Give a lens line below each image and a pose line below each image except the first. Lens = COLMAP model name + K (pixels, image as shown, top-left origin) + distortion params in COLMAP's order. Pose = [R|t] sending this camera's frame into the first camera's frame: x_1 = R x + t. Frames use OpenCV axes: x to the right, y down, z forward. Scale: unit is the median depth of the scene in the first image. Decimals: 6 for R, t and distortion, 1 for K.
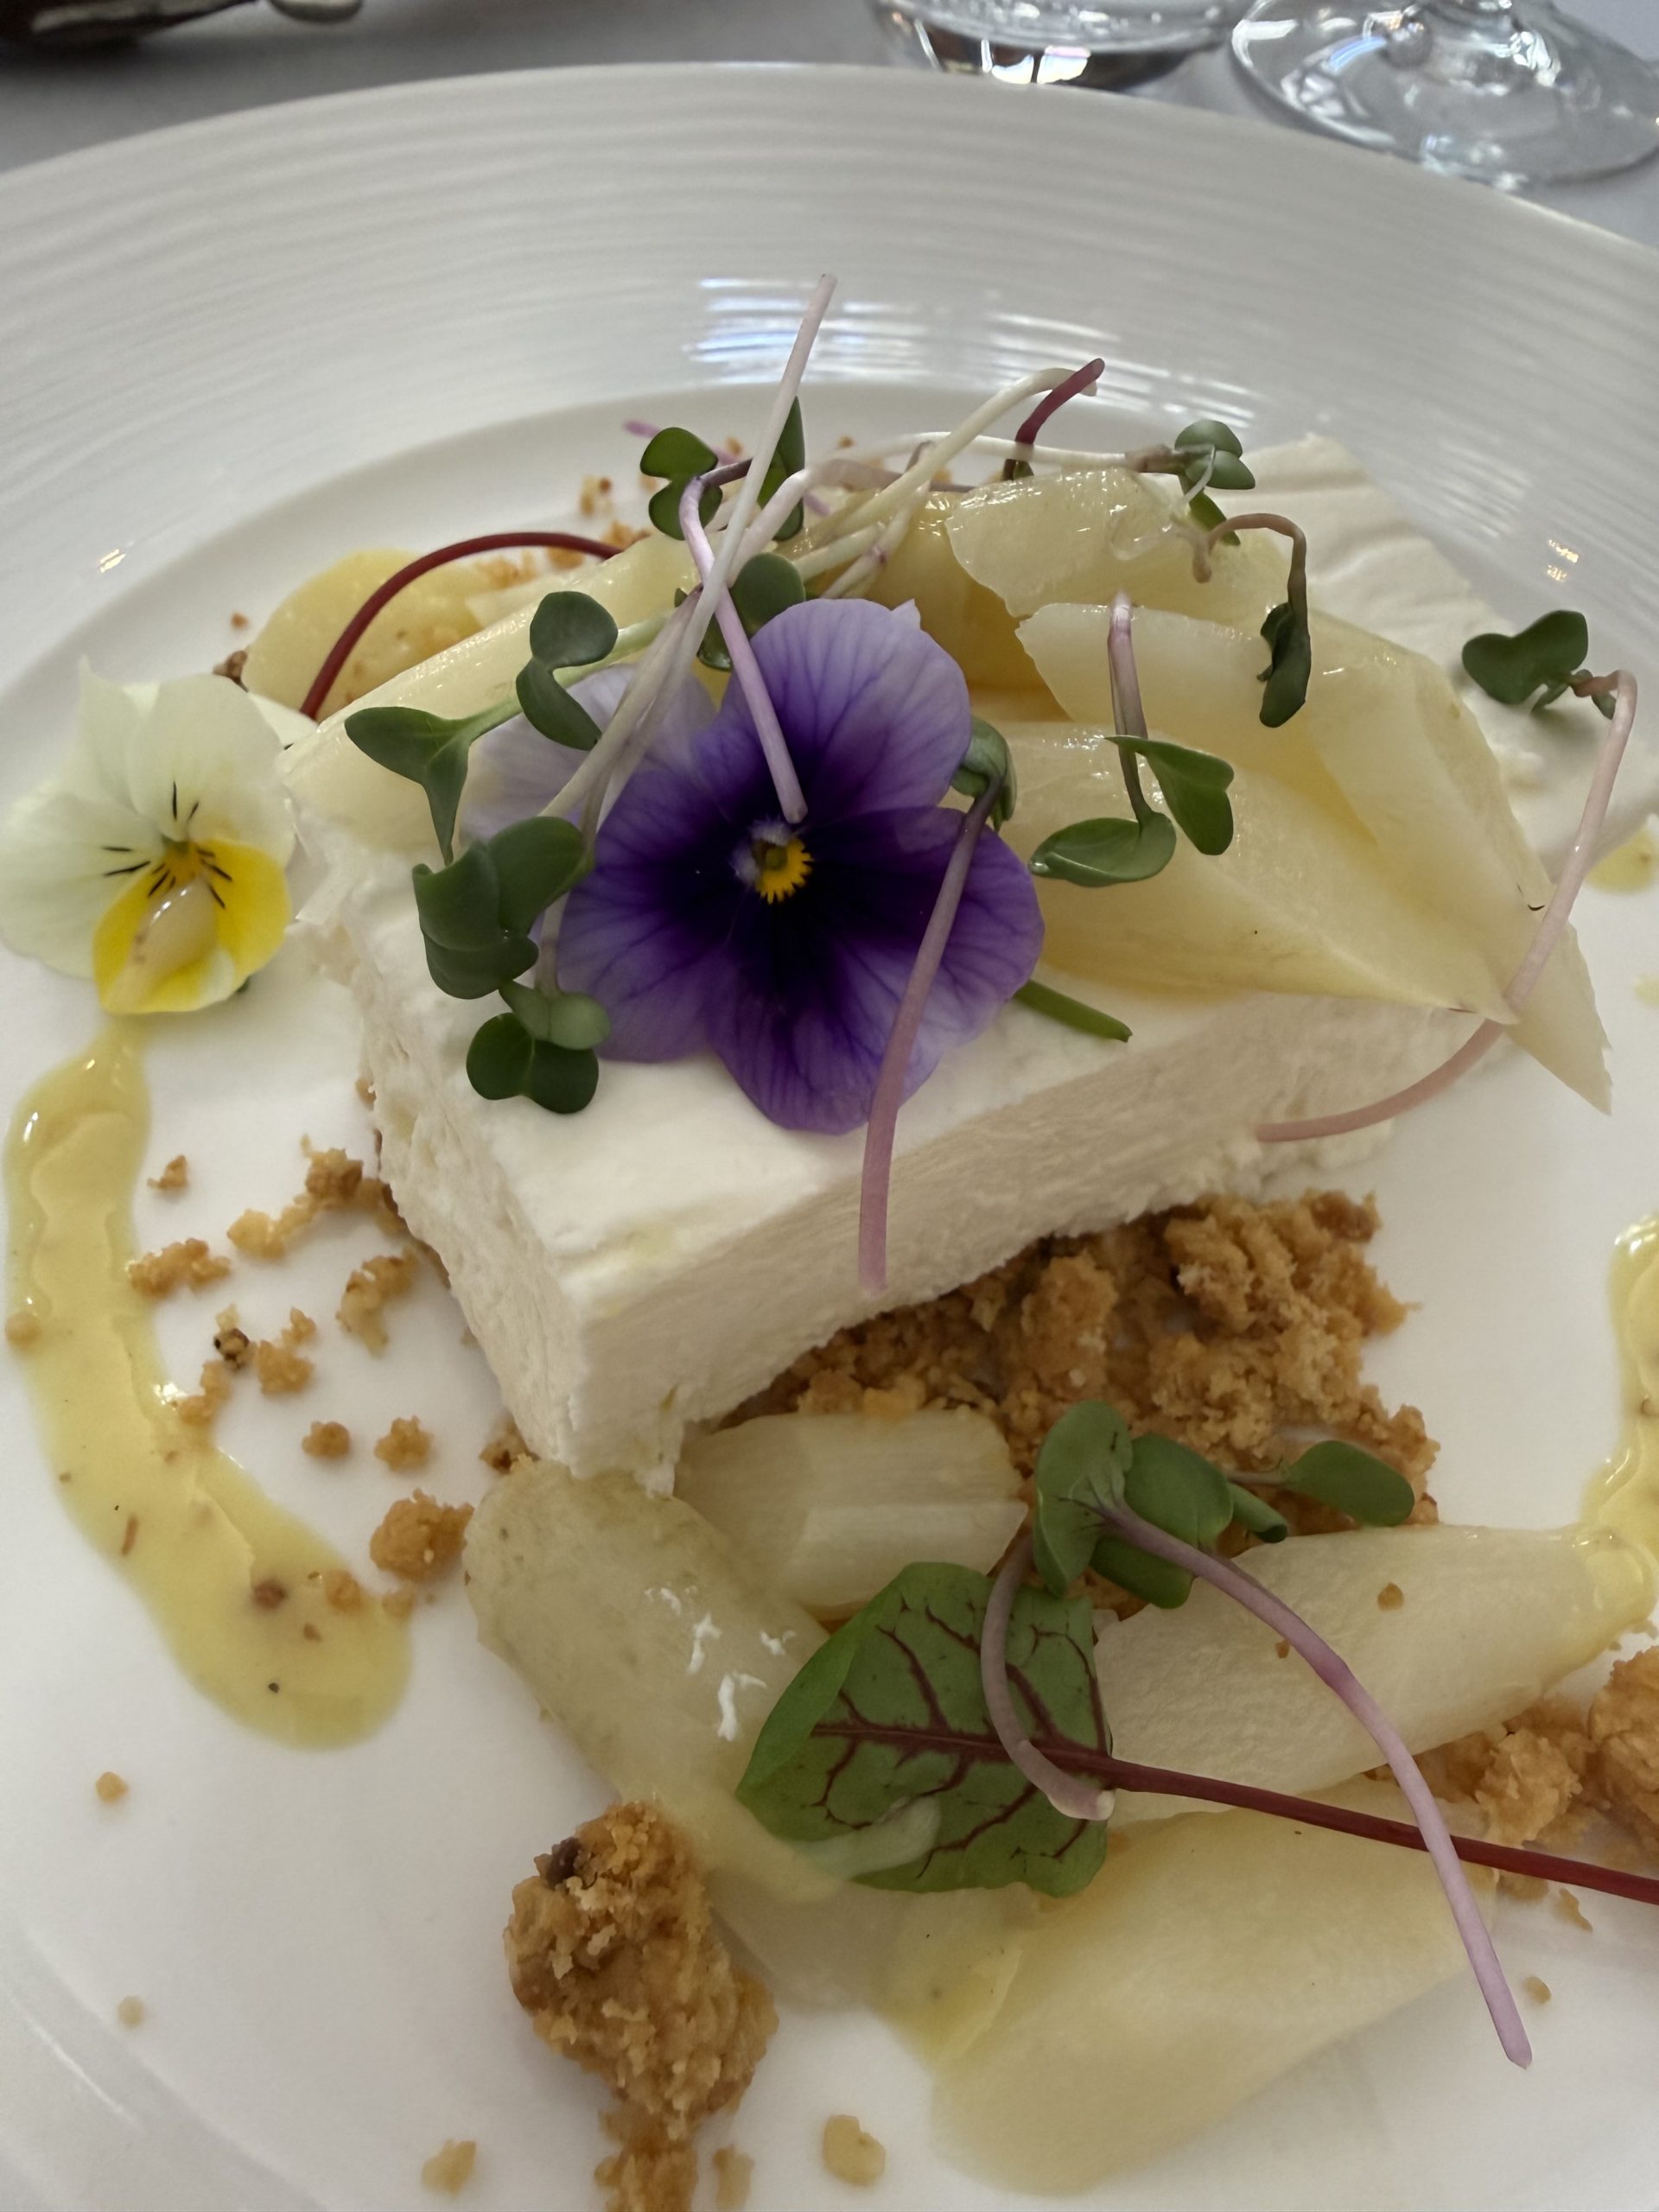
lens RADIAL K [[1560.8, 0, 828.9], [0, 1560.8, 1167.9], [0, 0, 1]] dist [0.039135, -0.004678]
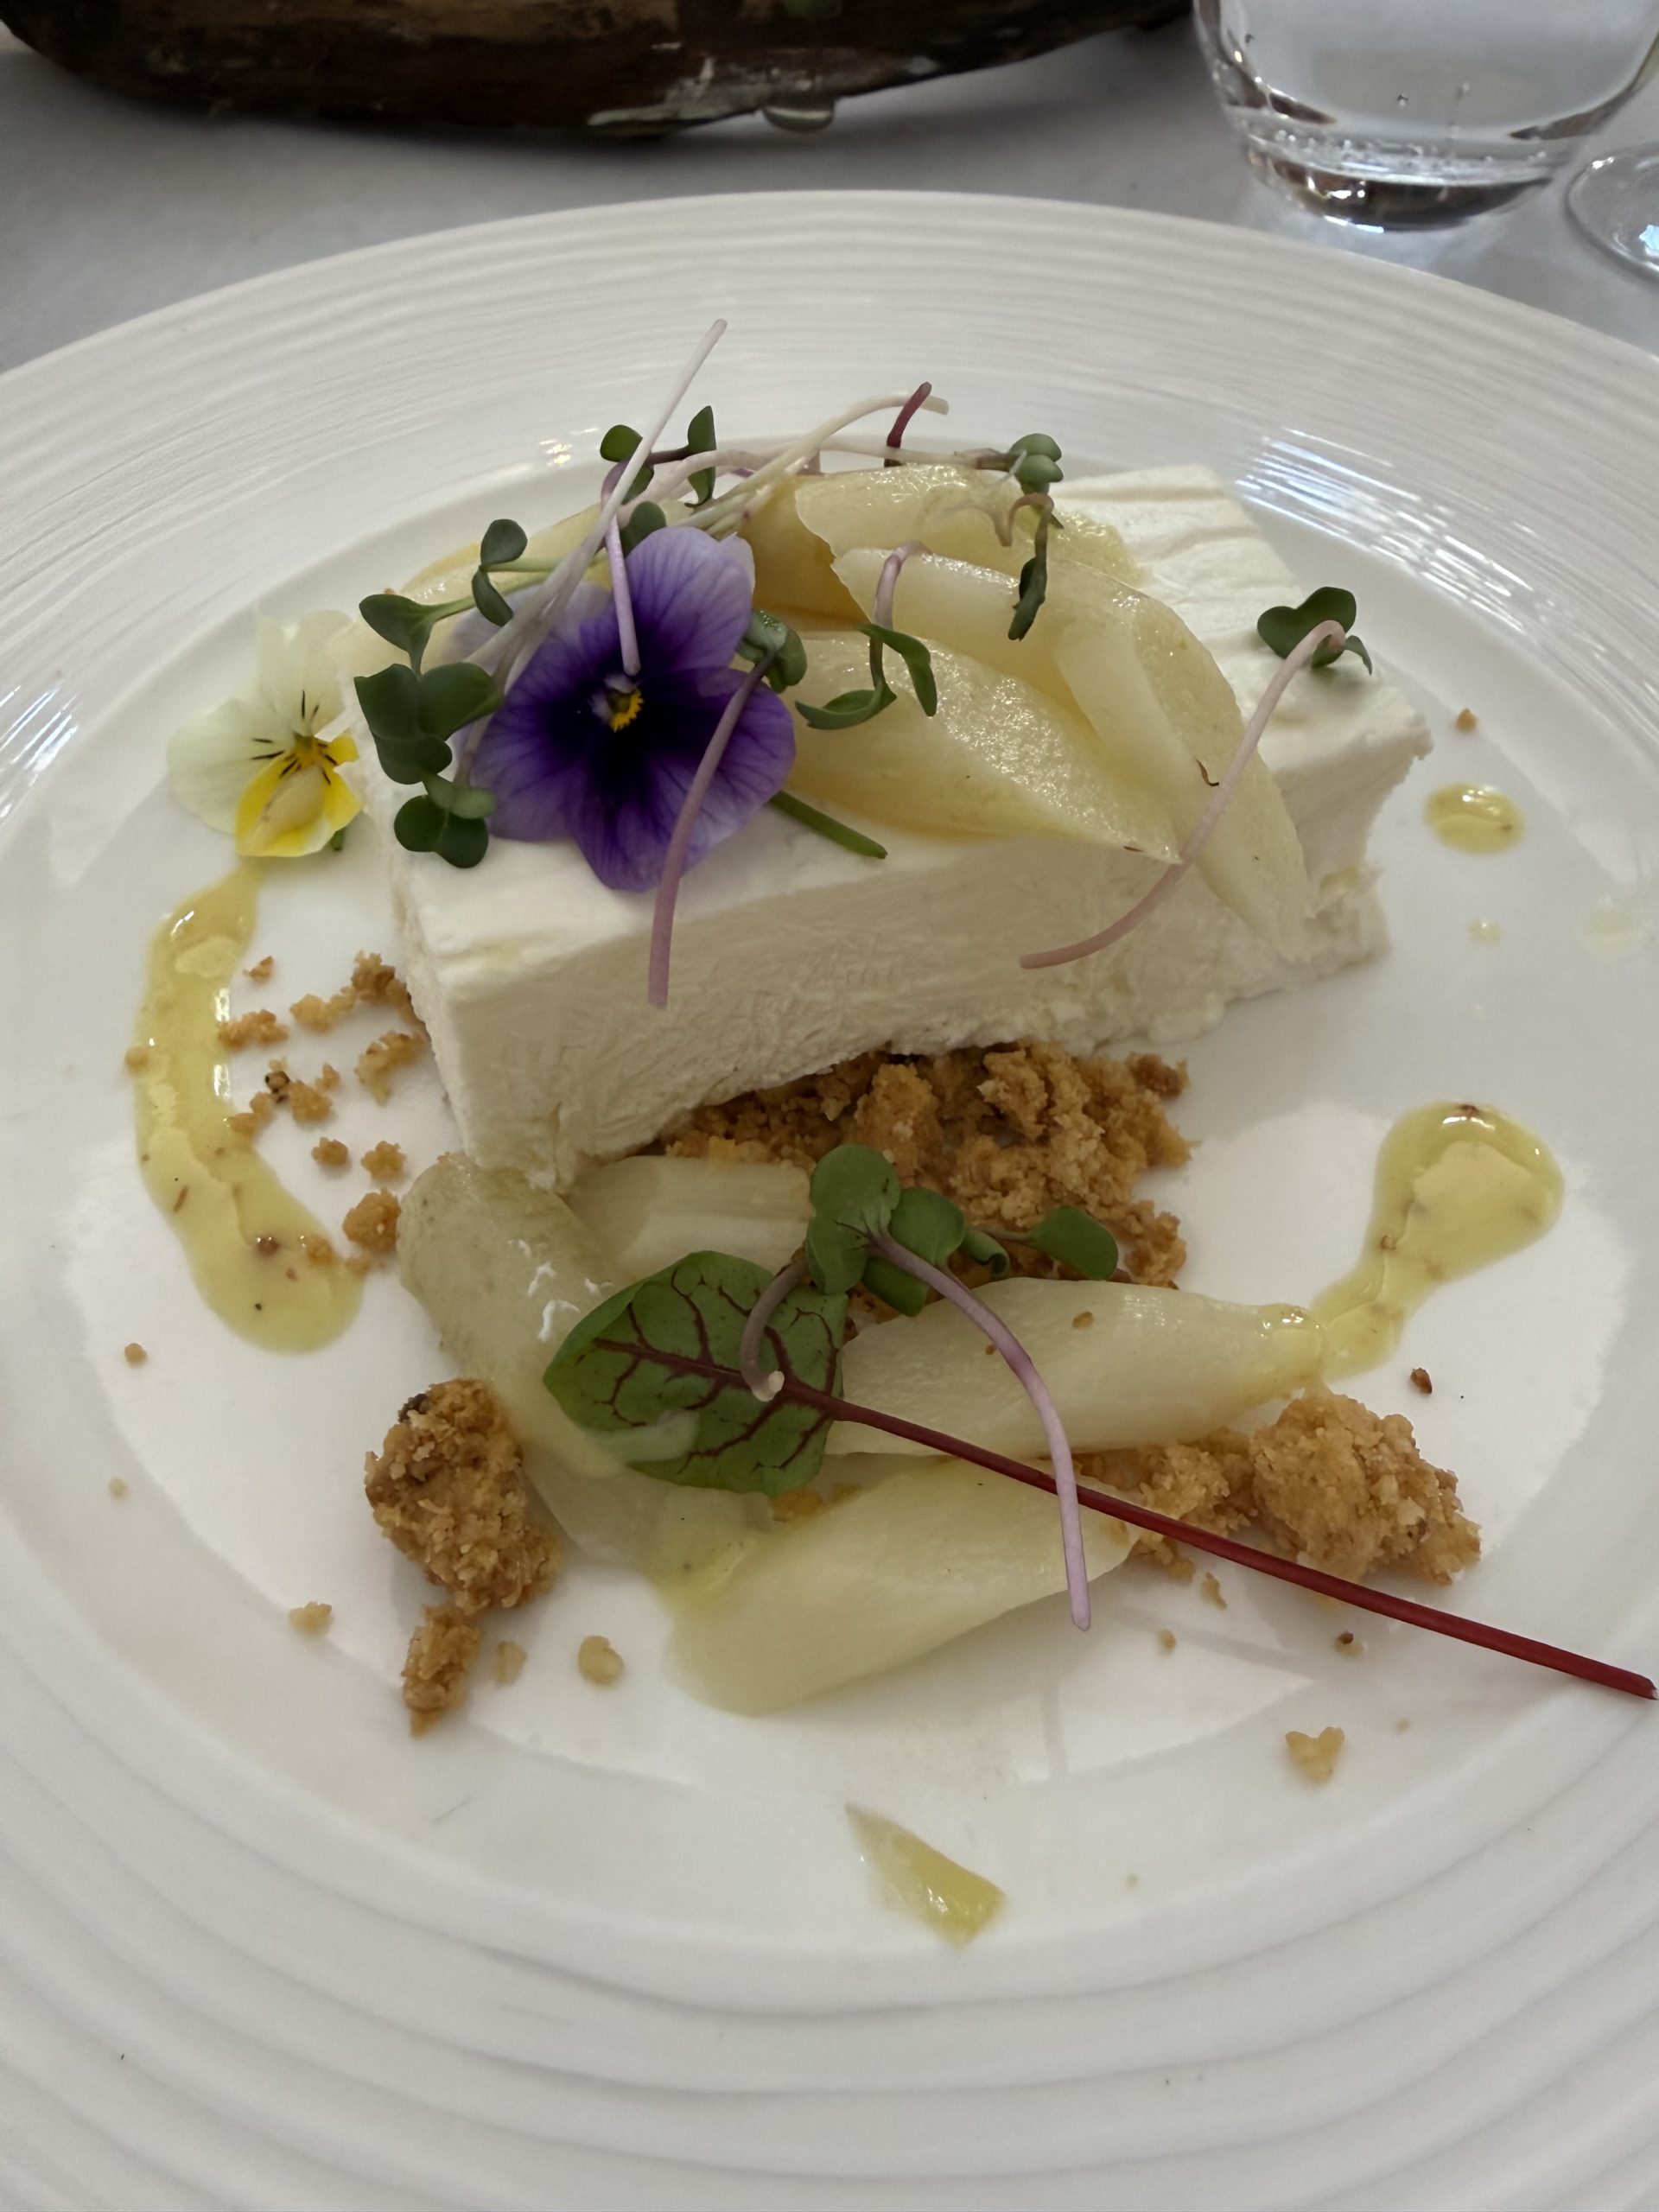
lens RADIAL K [[1542.4, 0, 829.5], [0, 1542.4, 1106.0], [0, 0, 1]] dist [0.055350, 0.001864]
pose [[0.984537, 0.079851, -0.155919, 0.351793], [-0.093615, 0.992142, -0.083013, 0.234329], [0.148065, 0.096326, 0.984275, -0.290664]]
